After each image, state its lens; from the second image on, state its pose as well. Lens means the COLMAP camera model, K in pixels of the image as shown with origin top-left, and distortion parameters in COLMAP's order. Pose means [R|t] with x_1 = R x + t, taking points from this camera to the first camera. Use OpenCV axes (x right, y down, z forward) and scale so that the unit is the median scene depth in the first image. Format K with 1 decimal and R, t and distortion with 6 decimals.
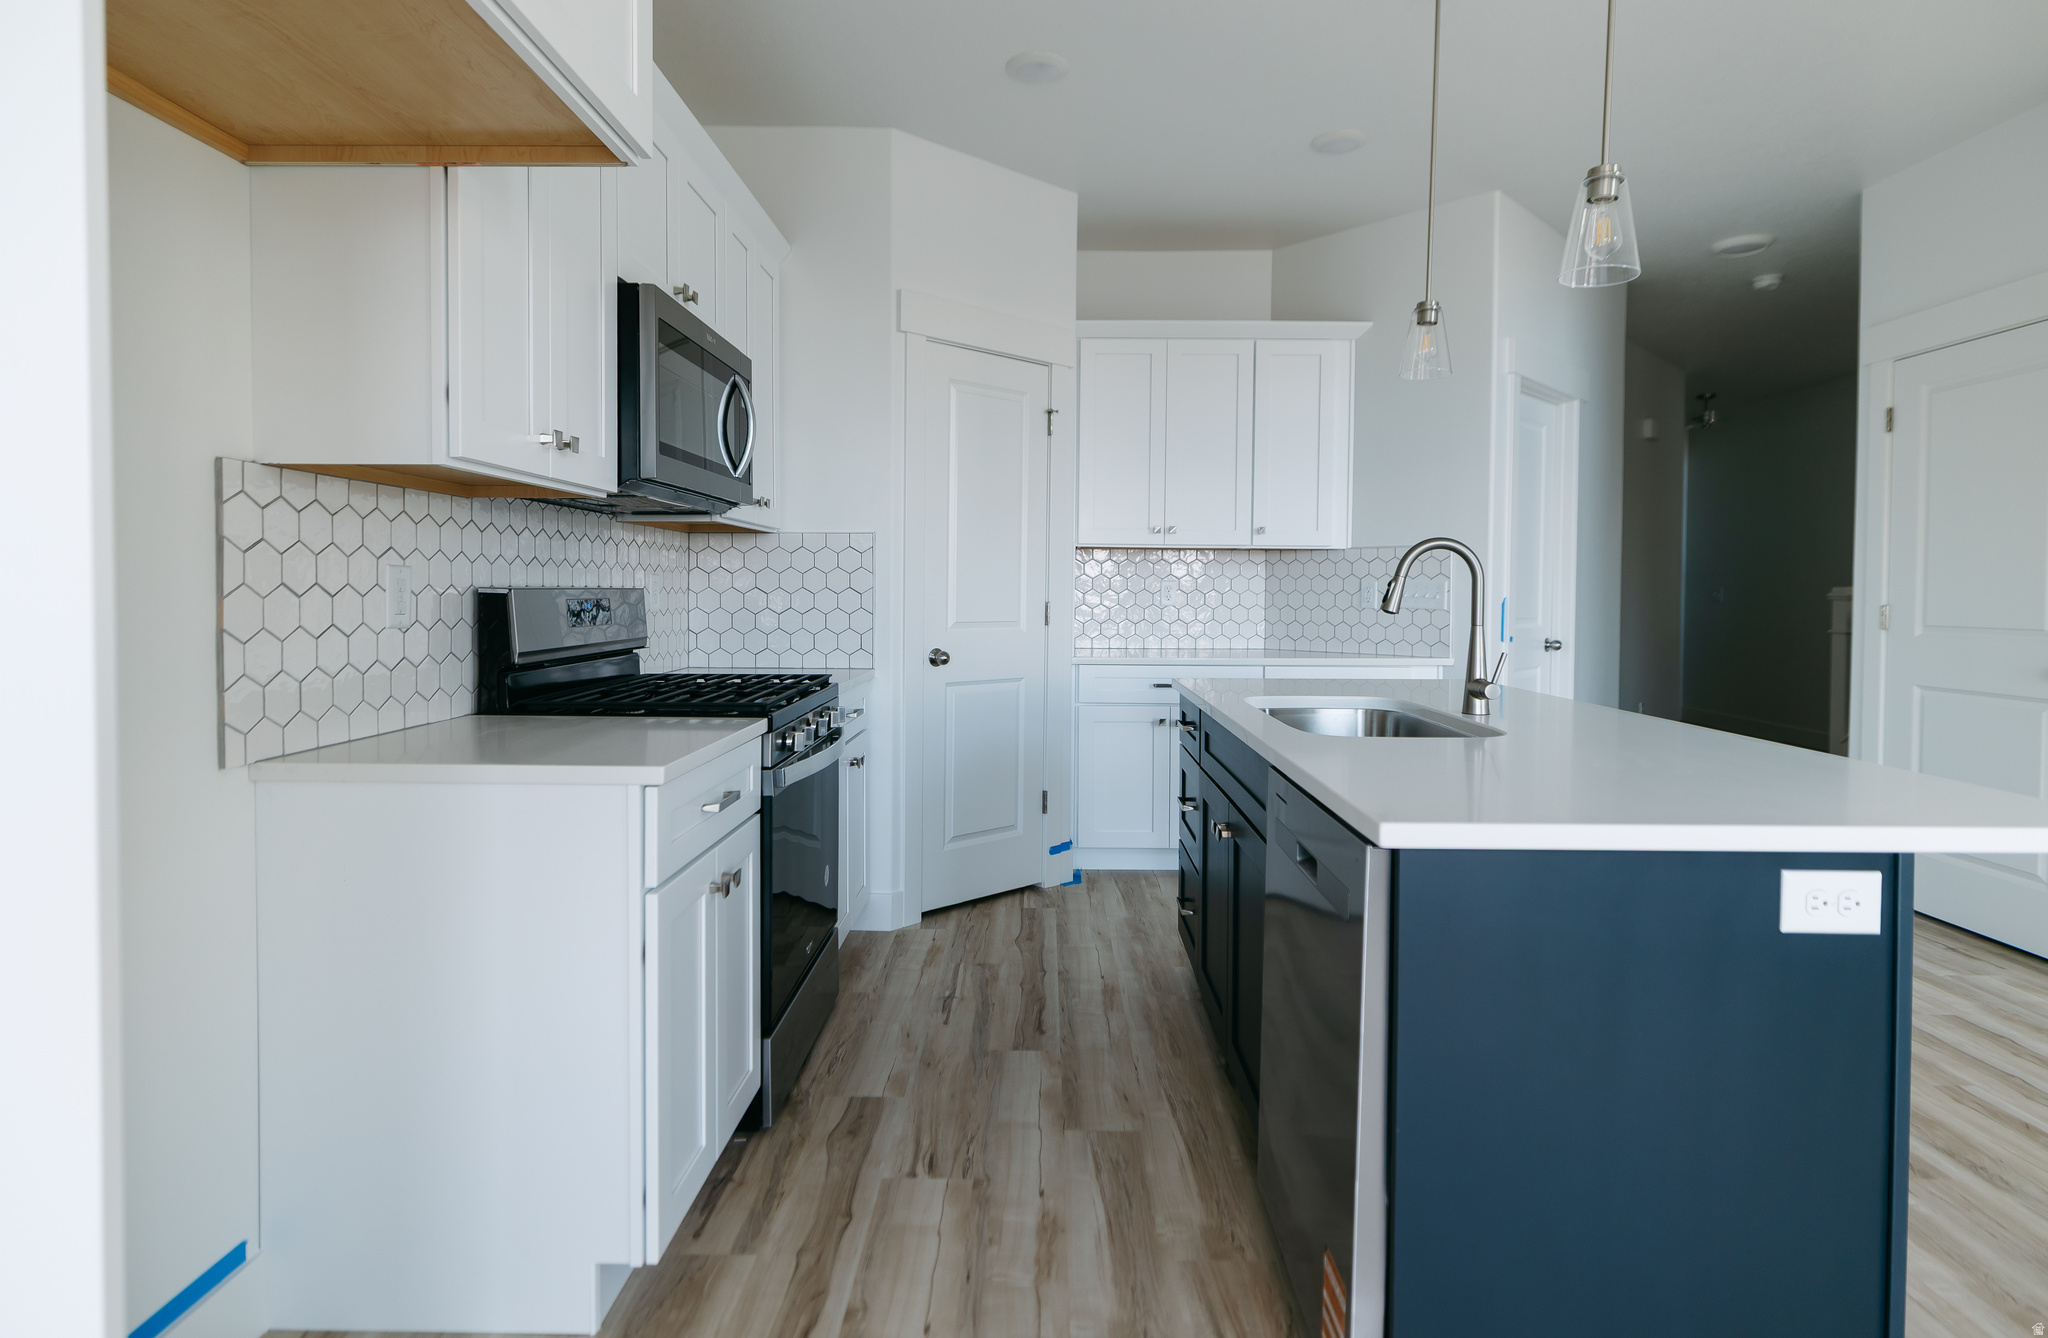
lens RADIAL K [[1063.3, 0, 1035.0], [0, 1063.3, 622.2], [0, 0, 1]] dist [-0.005331, -0.000167]
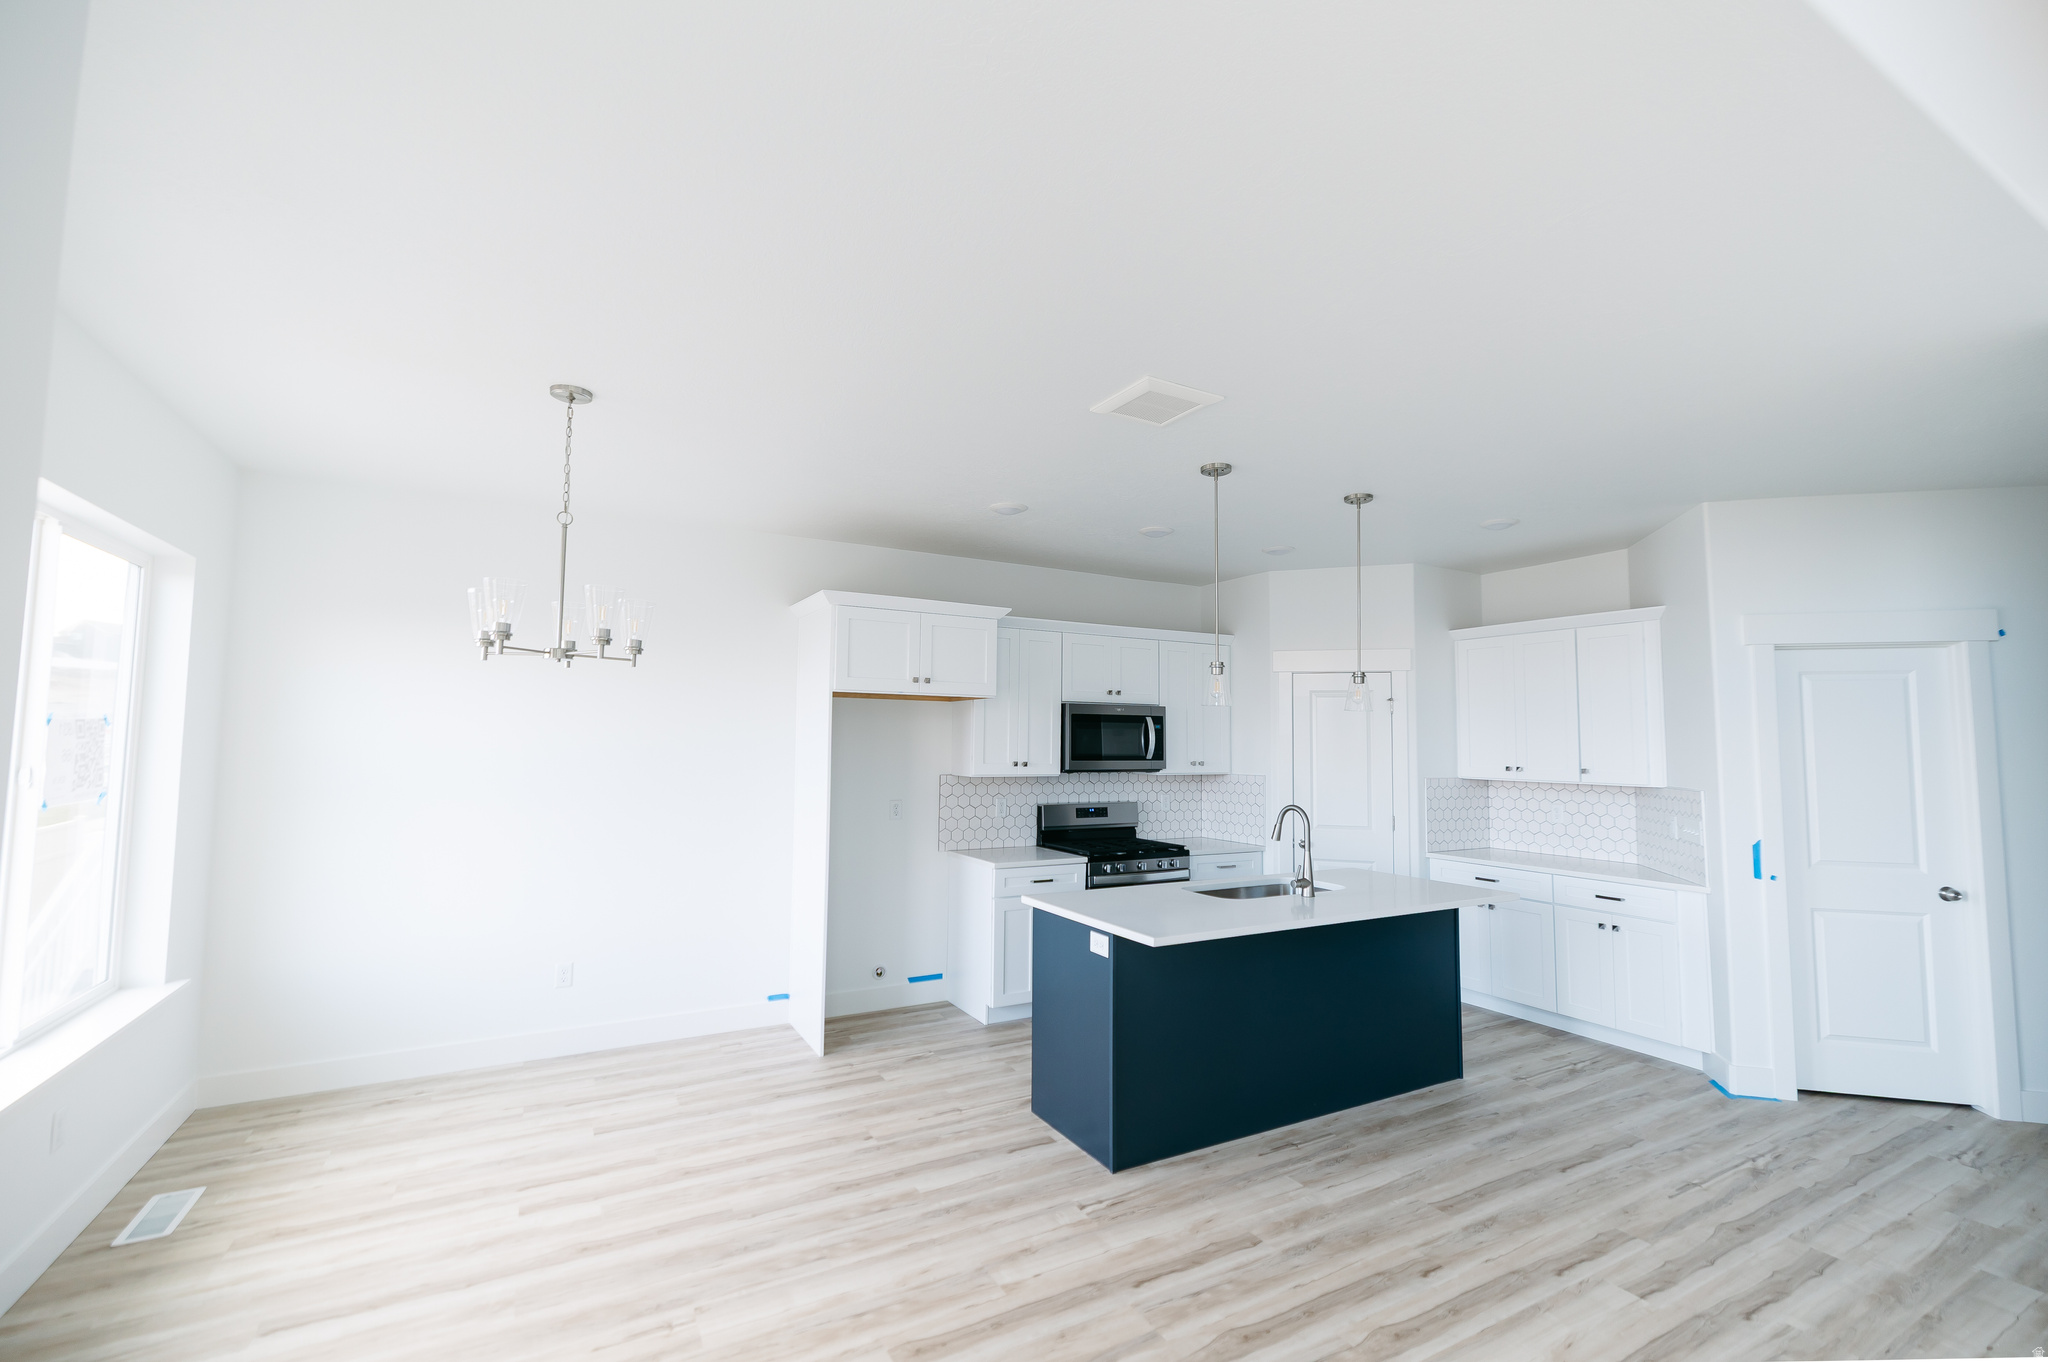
lens RADIAL K [[885.0, 0, 1027.4], [0, 885.0, 685.9], [0, 0, 1]] dist [0.001816, -0.000228]
pose [[0.490680, -0.058566, -0.869370, 1.287194], [-0.033810, 0.995708, -0.086159, -0.114093], [0.870684, 0.071670, 0.486593, -0.221535]]
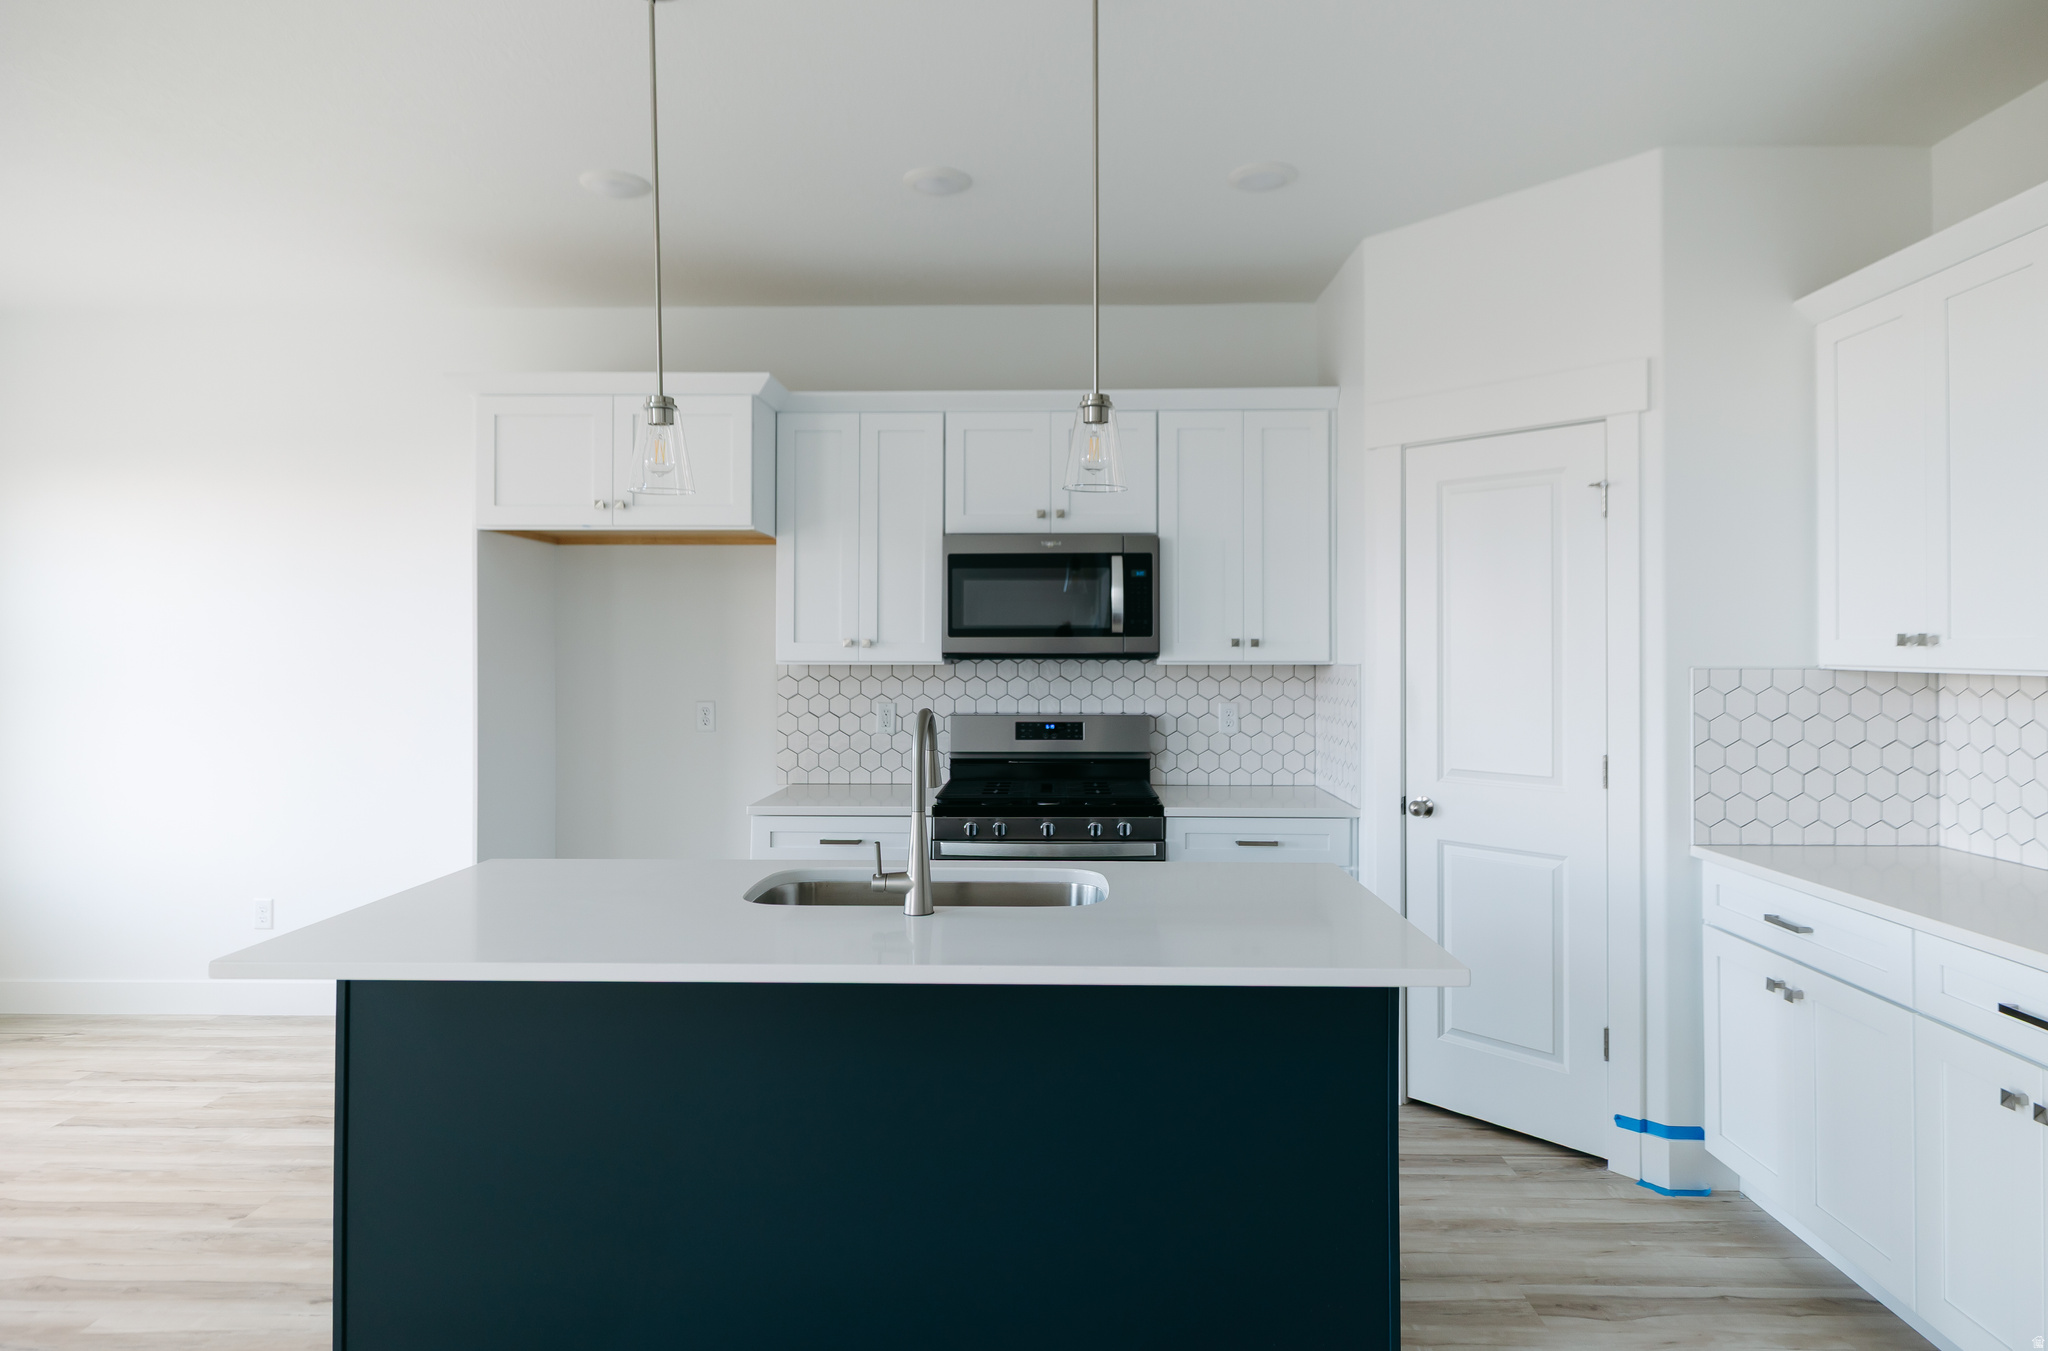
lens RADIAL K [[1168.7, 0, 1031.5], [0, 1168.7, 645.2], [0, 0, 1]] dist [-0.000596, 0.002547]
pose [[-0.022632, -0.009195, -0.999702, 1.097437], [-0.030591, 0.999496, -0.008500, -0.102455], [0.999276, 0.030390, -0.022902, 0.888415]]
